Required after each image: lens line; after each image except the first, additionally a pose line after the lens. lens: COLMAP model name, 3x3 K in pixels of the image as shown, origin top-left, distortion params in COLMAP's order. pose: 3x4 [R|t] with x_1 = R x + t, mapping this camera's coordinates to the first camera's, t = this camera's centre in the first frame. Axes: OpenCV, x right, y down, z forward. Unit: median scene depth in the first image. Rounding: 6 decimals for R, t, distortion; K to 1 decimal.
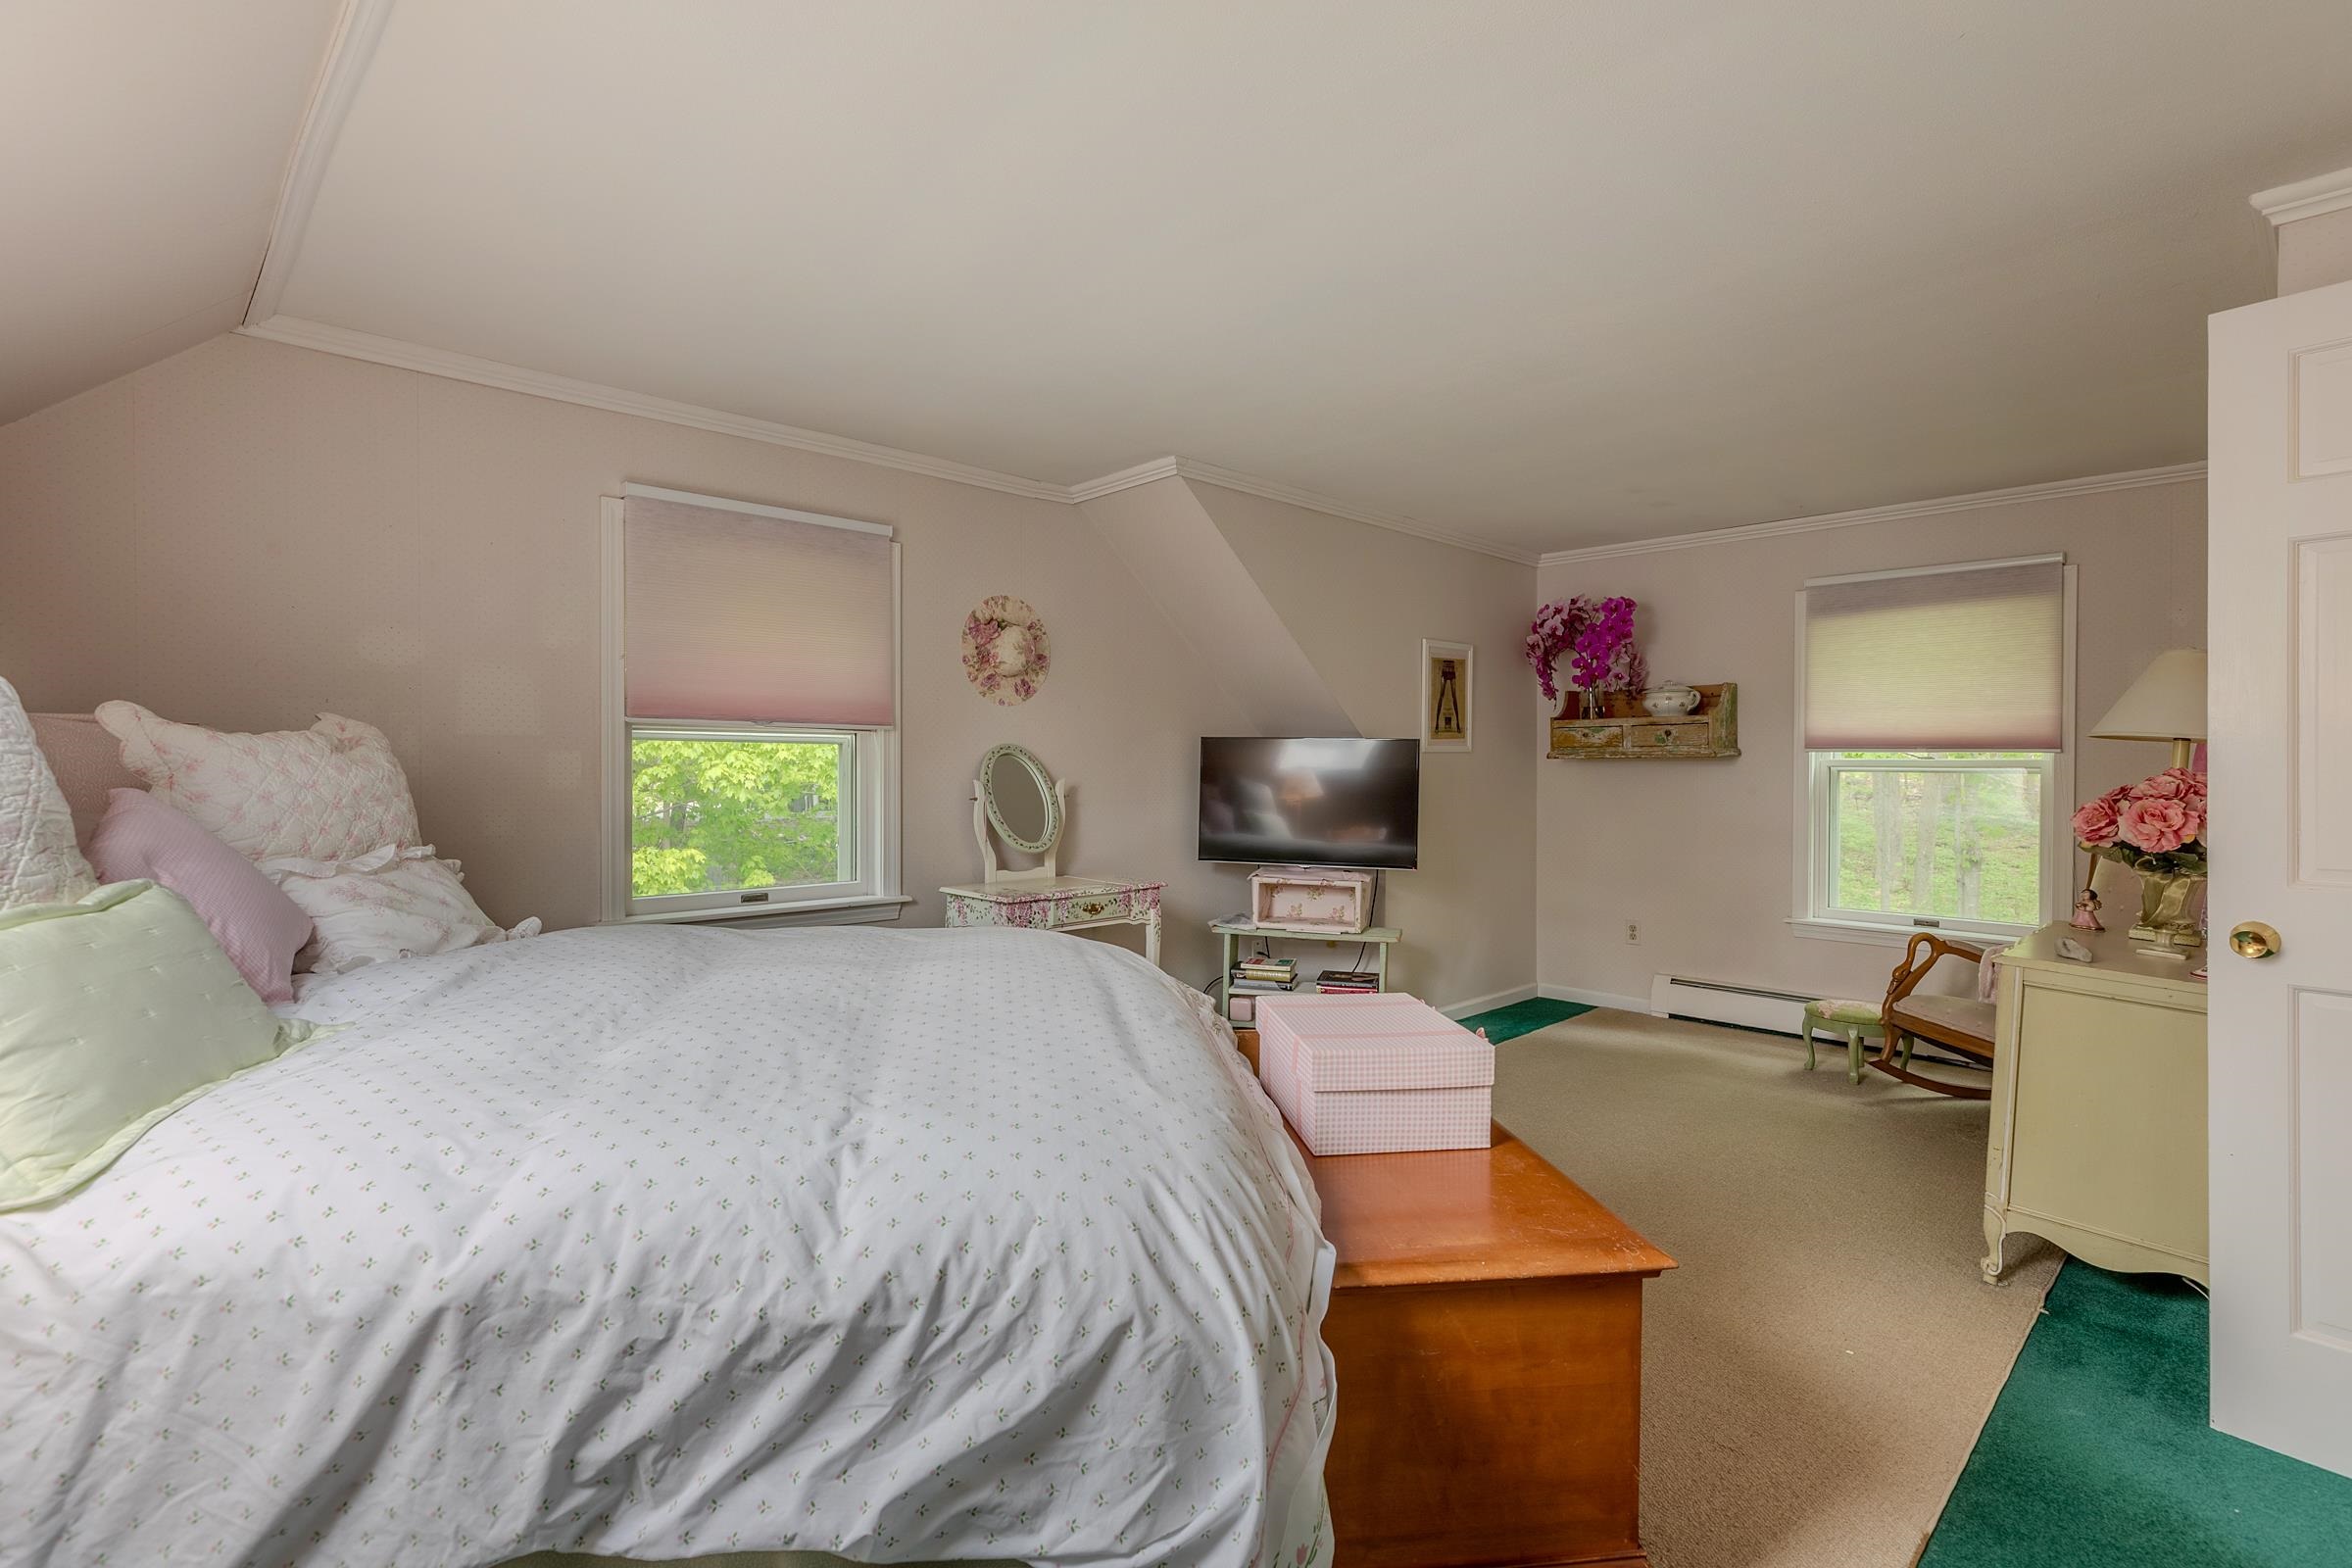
lens RADIAL K [[1104.3, 0, 1187.5], [0, 1104.3, 771.0], [0, 0, 1]] dist [0.001784, 0.000412]
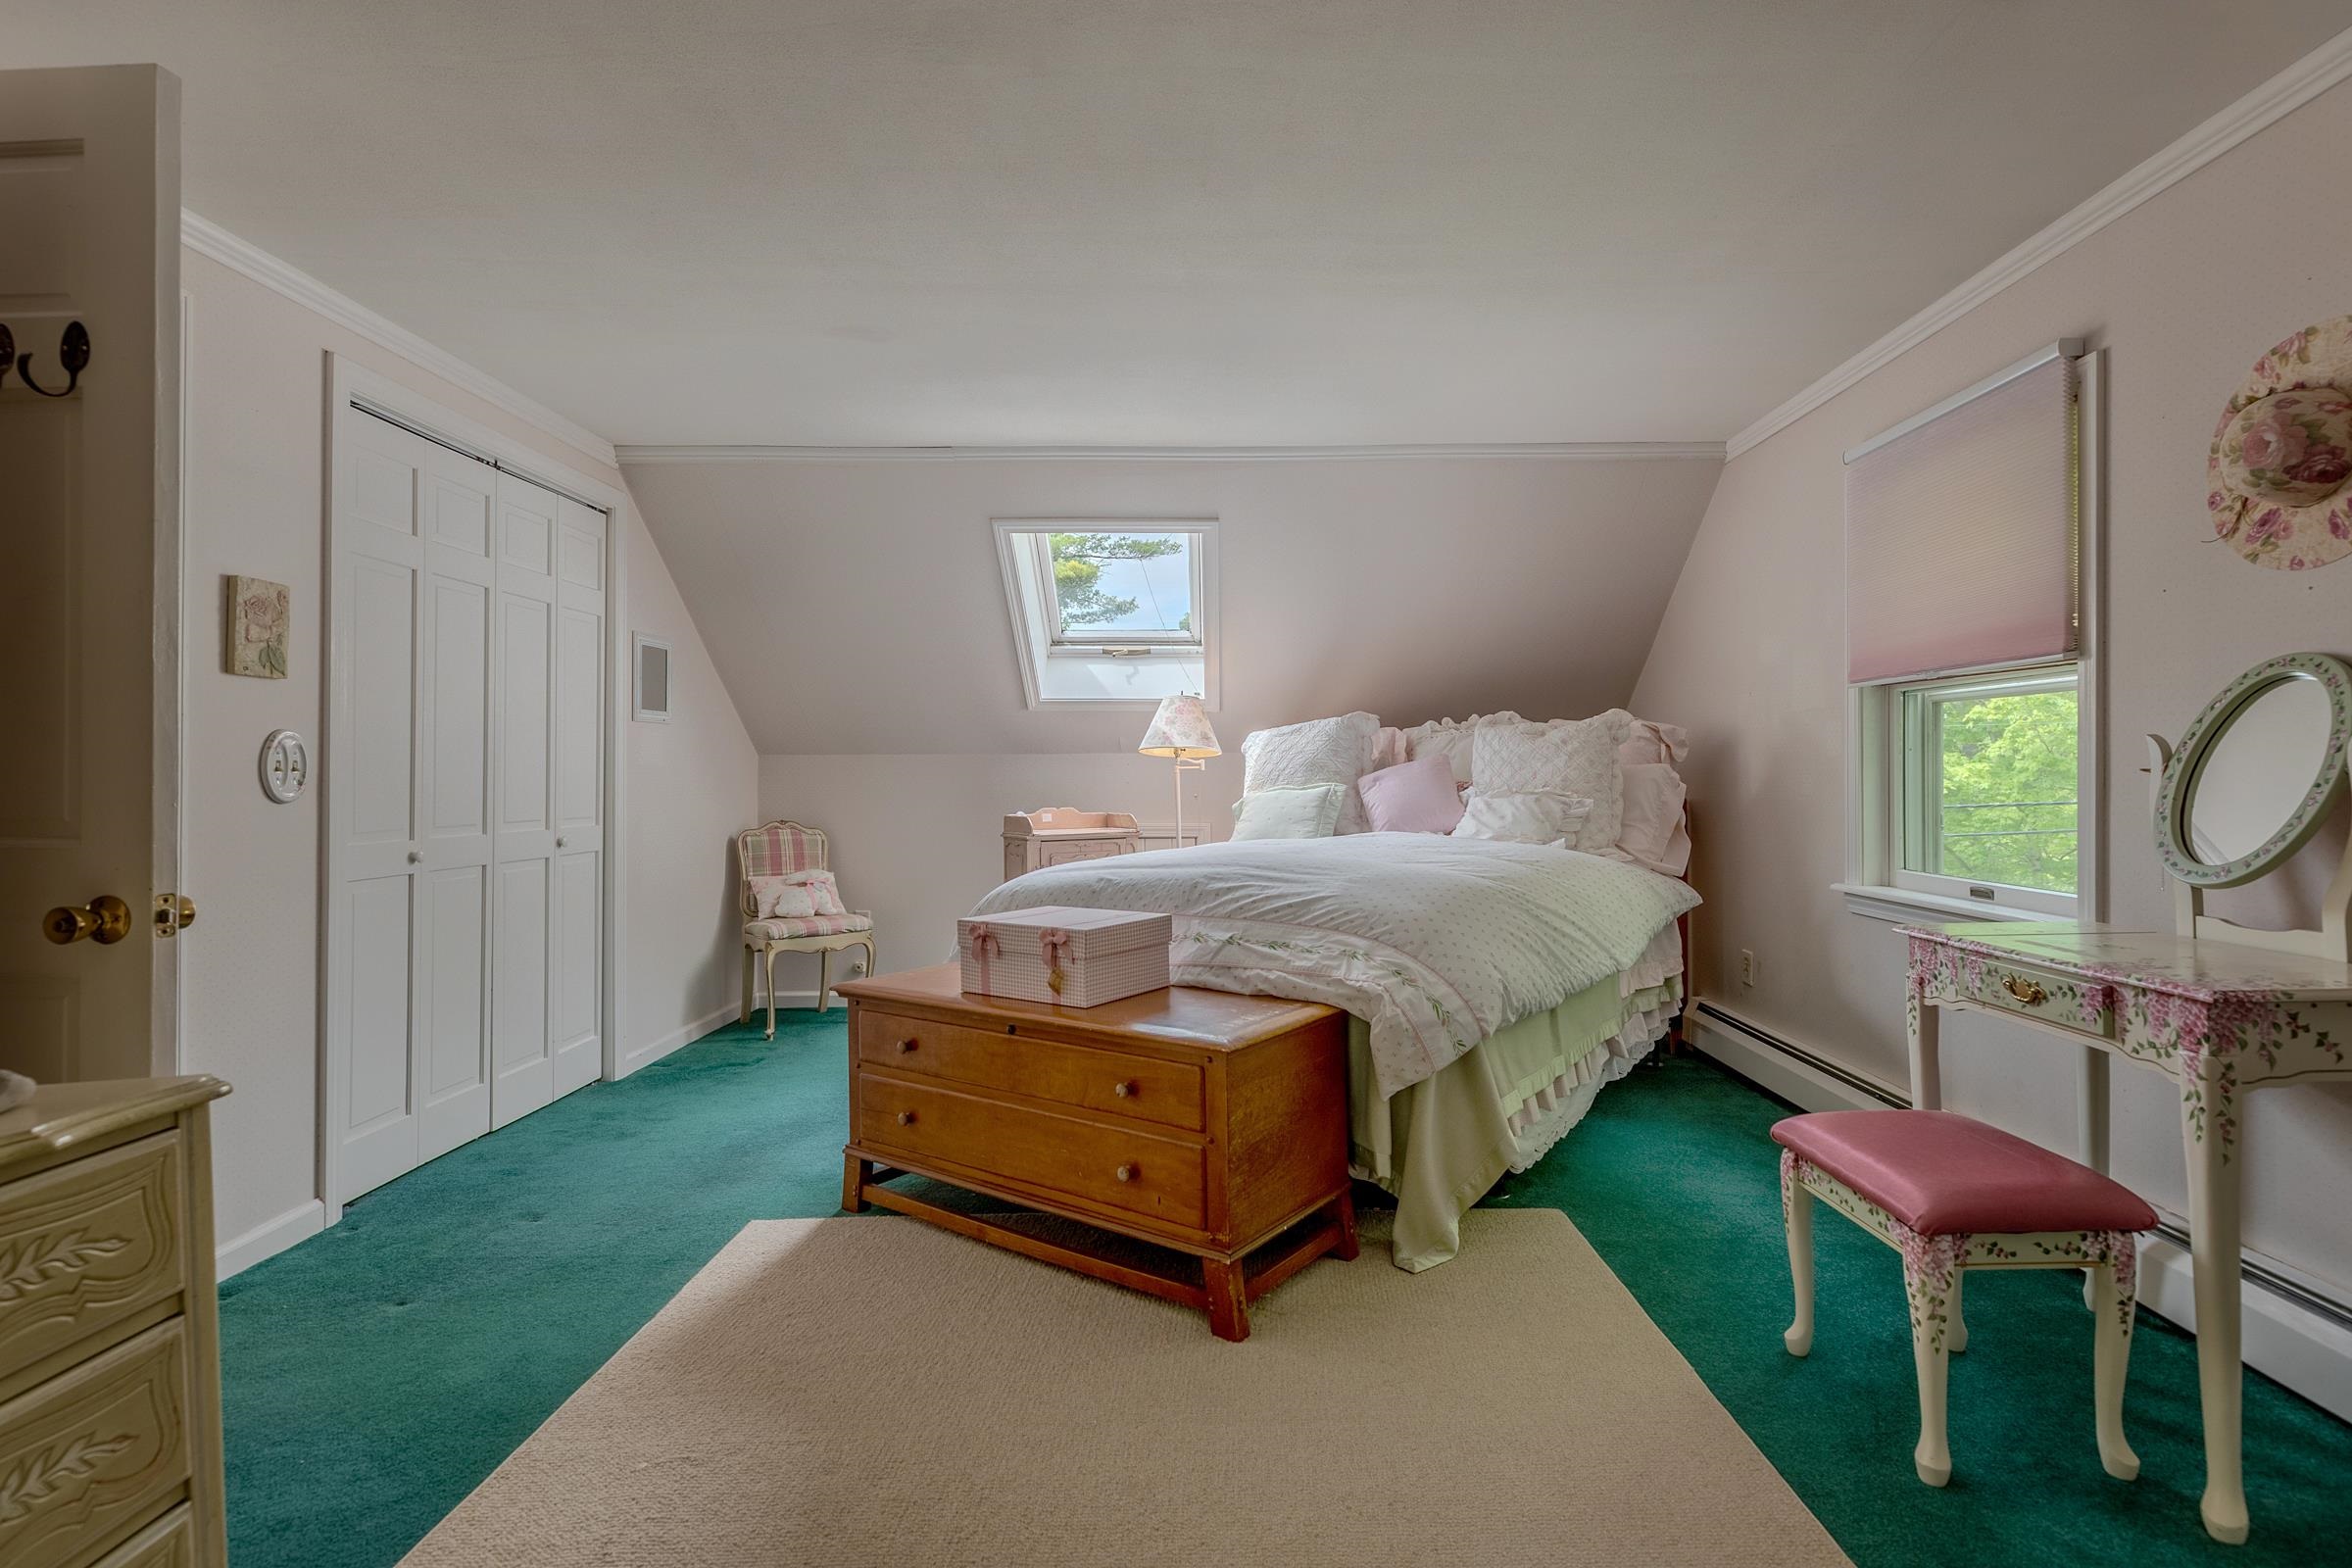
lens RADIAL K [[1104.3, 0, 1187.5], [0, 1104.3, 771.0], [0, 0, 1]] dist [0.001784, 0.000412]
pose [[-0.687425, 0.000090, -0.726256, 0.494054], [0.000087, 1.000000, 0.000041, 0.024704], [0.726256, -0.000035, -0.687425, 0.994469]]
